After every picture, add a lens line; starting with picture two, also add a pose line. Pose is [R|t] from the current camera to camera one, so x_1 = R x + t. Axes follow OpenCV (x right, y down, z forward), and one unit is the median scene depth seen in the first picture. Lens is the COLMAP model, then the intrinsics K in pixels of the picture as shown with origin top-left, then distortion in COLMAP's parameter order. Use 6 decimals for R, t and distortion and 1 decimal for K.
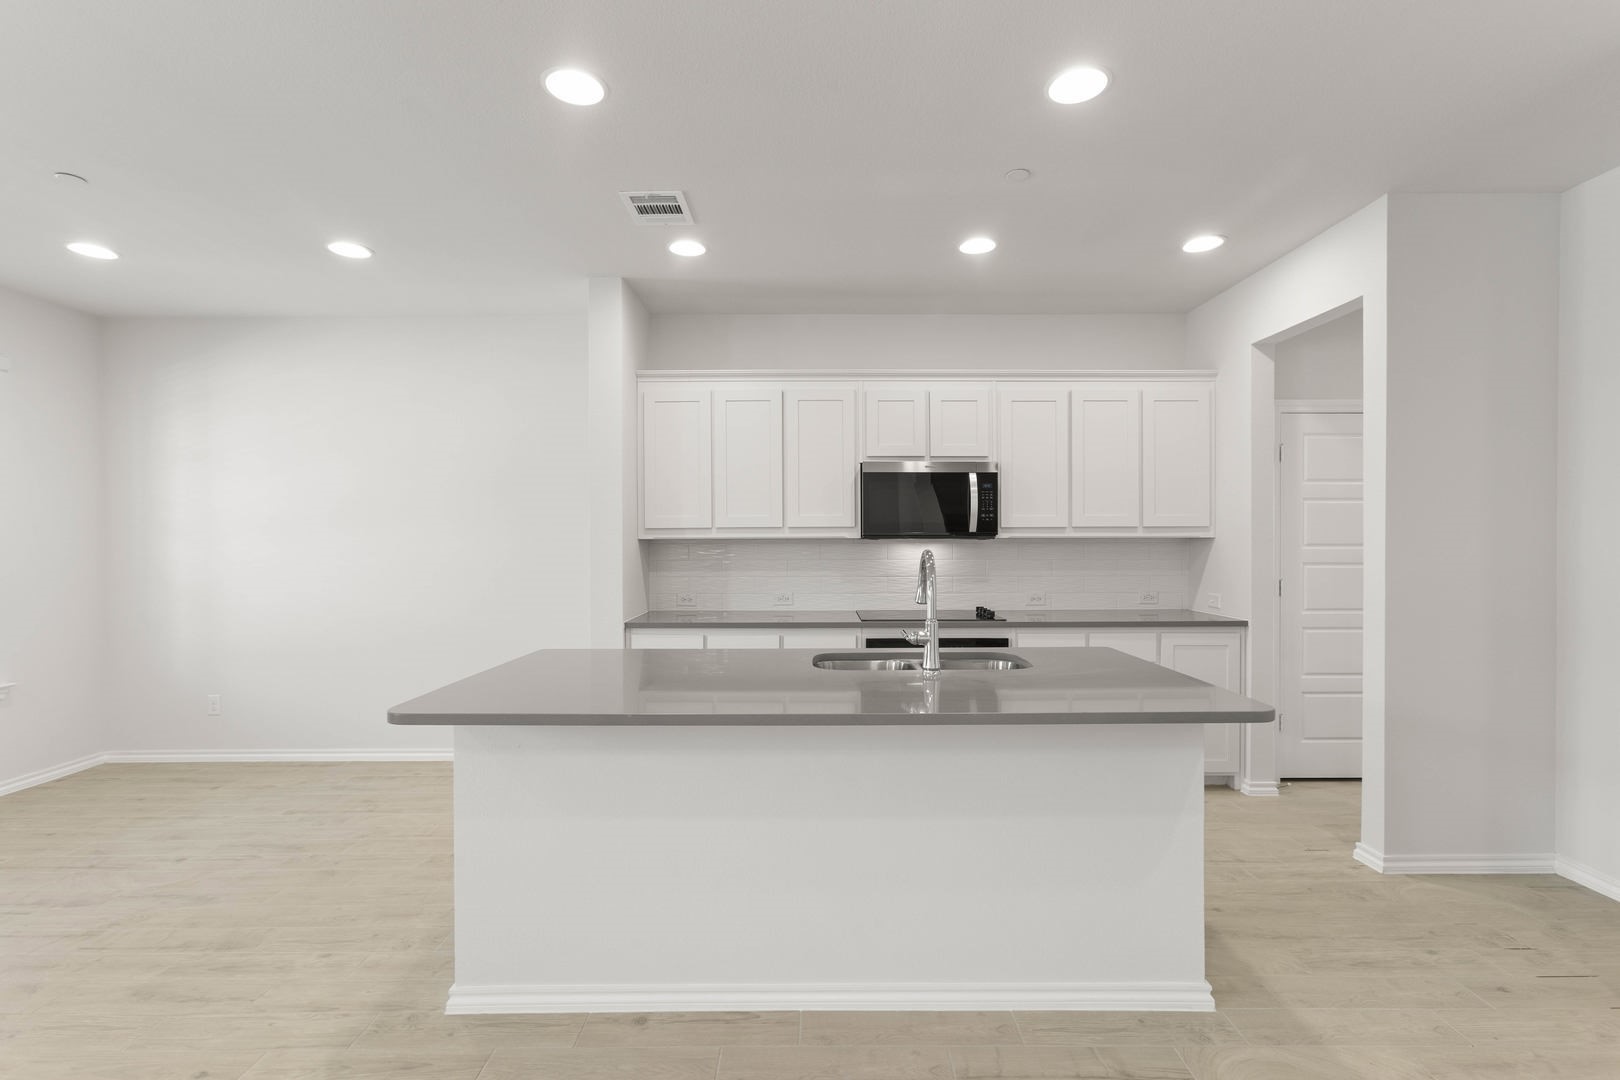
lens RADIAL K [[739.8, 0, 810.0], [0, 739.8, 540.0], [0, 0, 1]] dist [-0.014560, 0.011601]
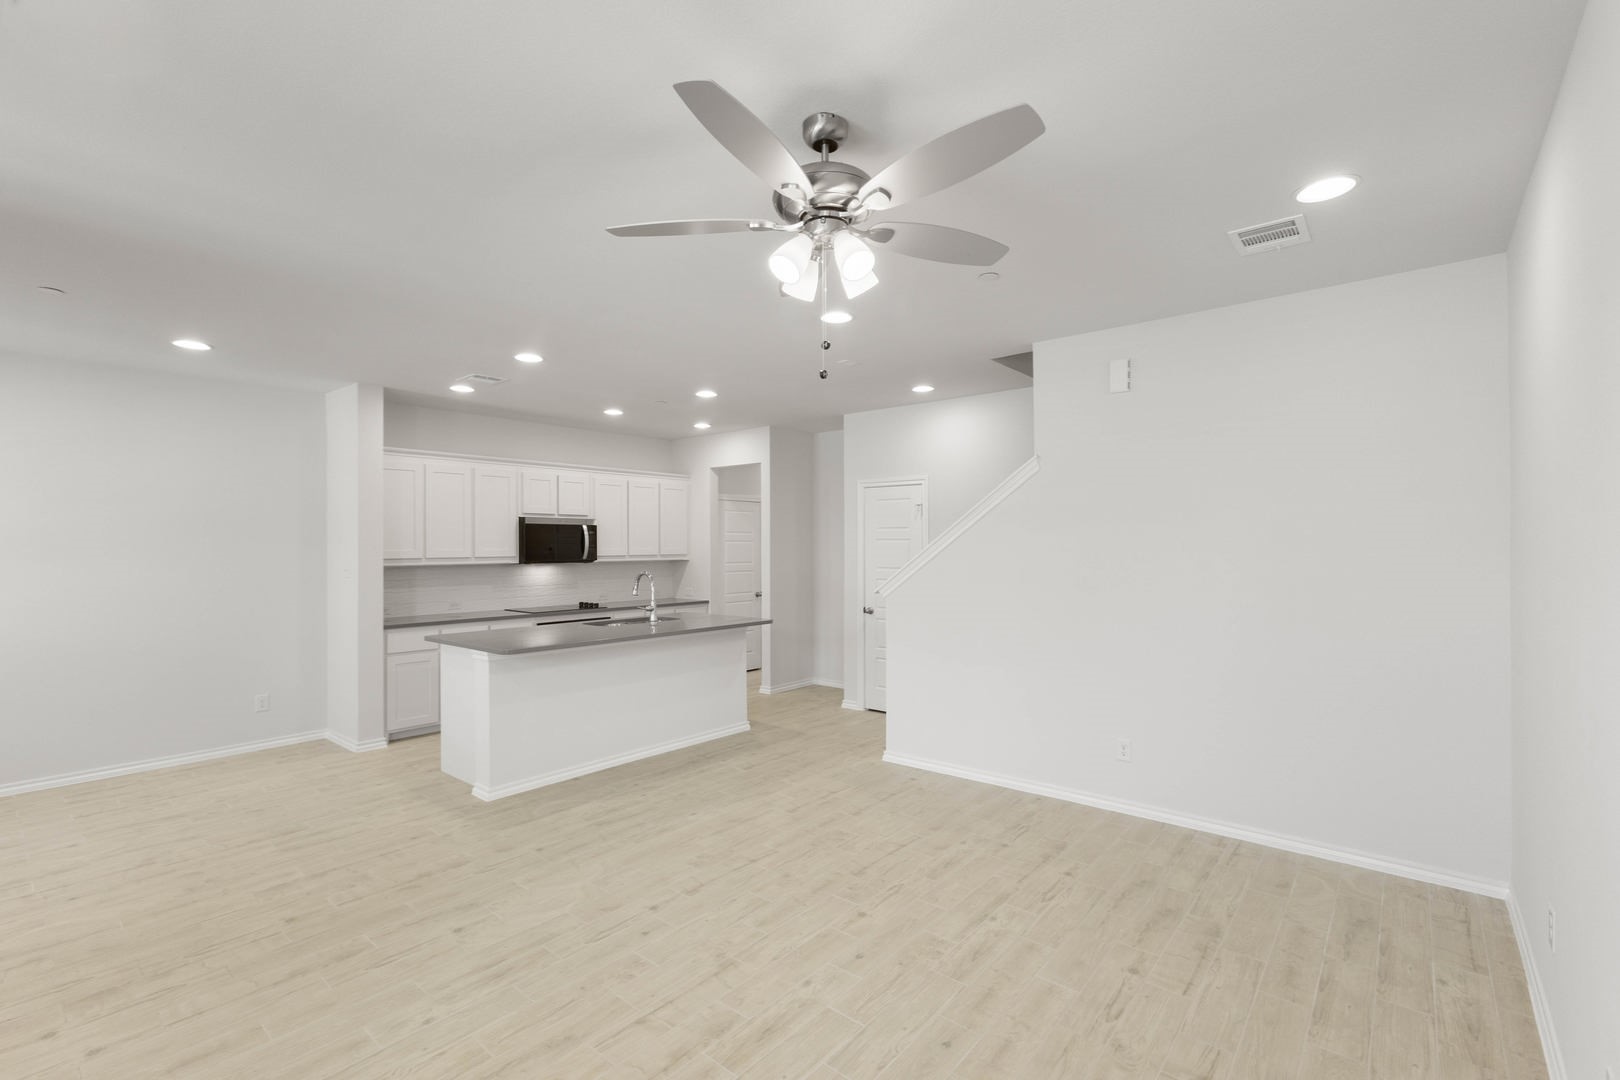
lens RADIAL K [[739.8, 0, 810.0], [0, 739.8, 540.0], [0, 0, 1]] dist [-0.014560, 0.011601]
pose [[0.646257, 0.005368, 0.763101, -0.762613], [0.004485, 0.999931, -0.010832, -0.033873], [-0.763106, 0.010423, 0.646189, -0.529529]]
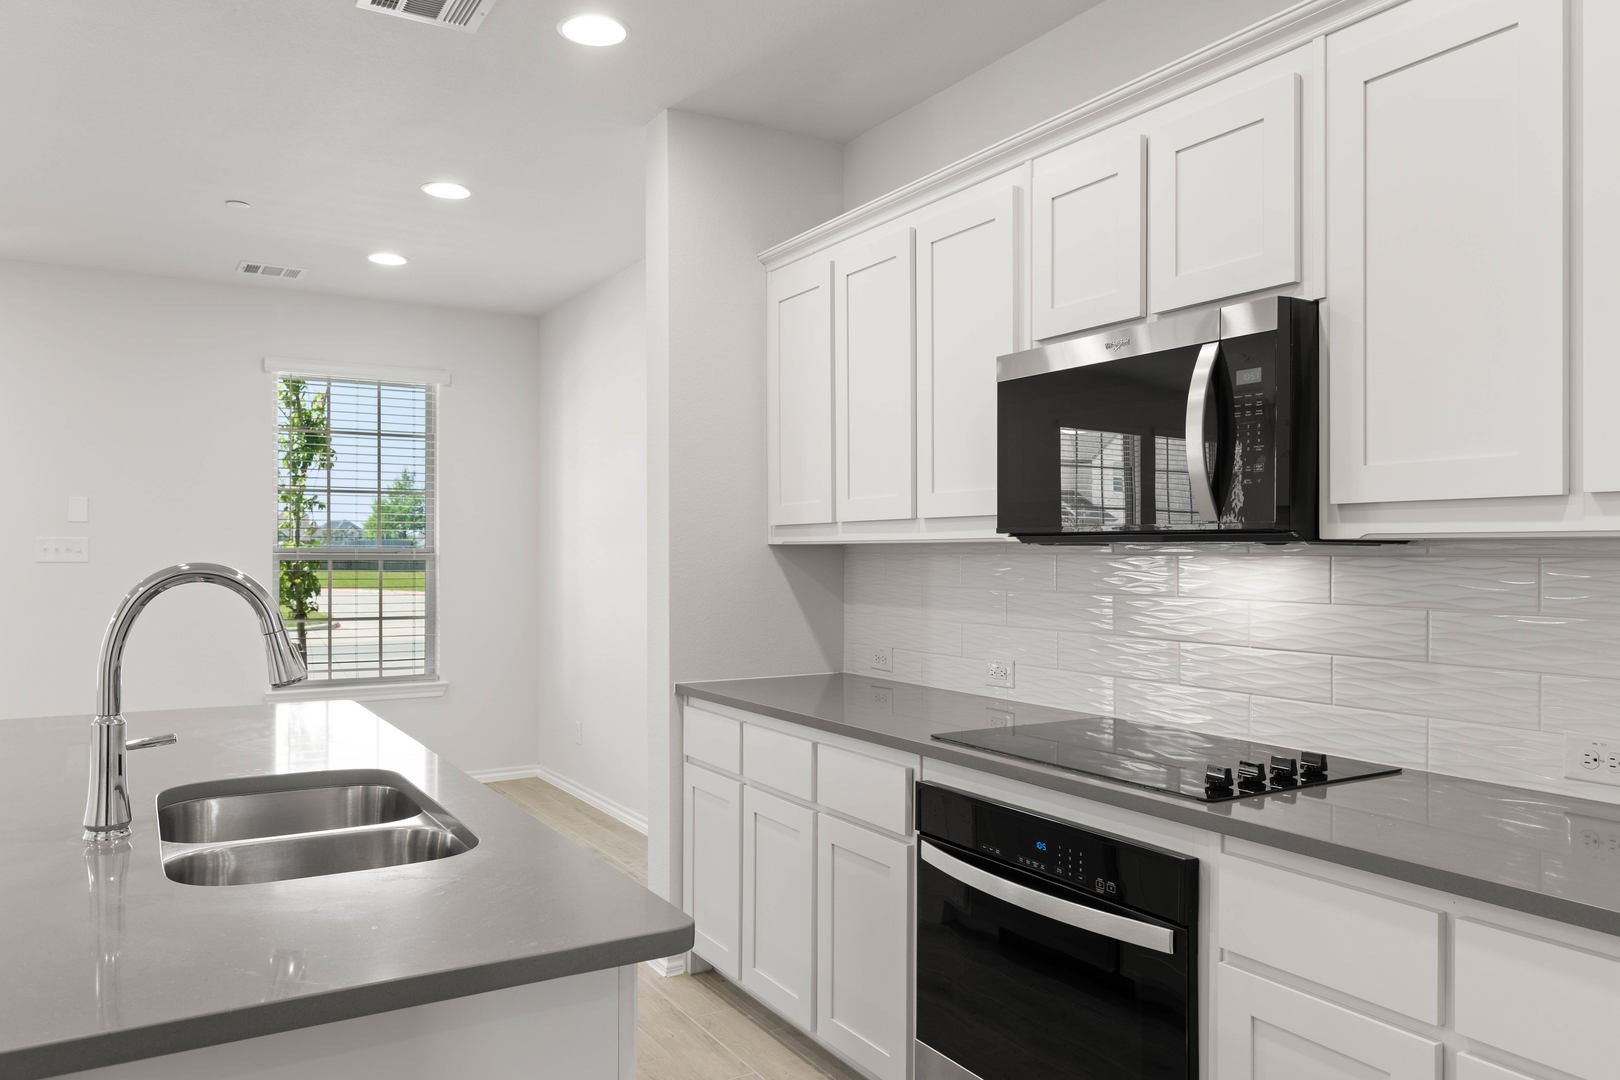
lens RADIAL K [[1122.6, 0, 810.0], [0, 1122.6, 540.0], [0, 0, 1]] dist [-0.007971, -0.001897]
pose [[0.541591, -0.005753, -0.840623, 0.534969], [-0.000832, 0.999972, -0.007380, 0.001458], [0.840642, 0.004696, 0.541571, 0.563489]]
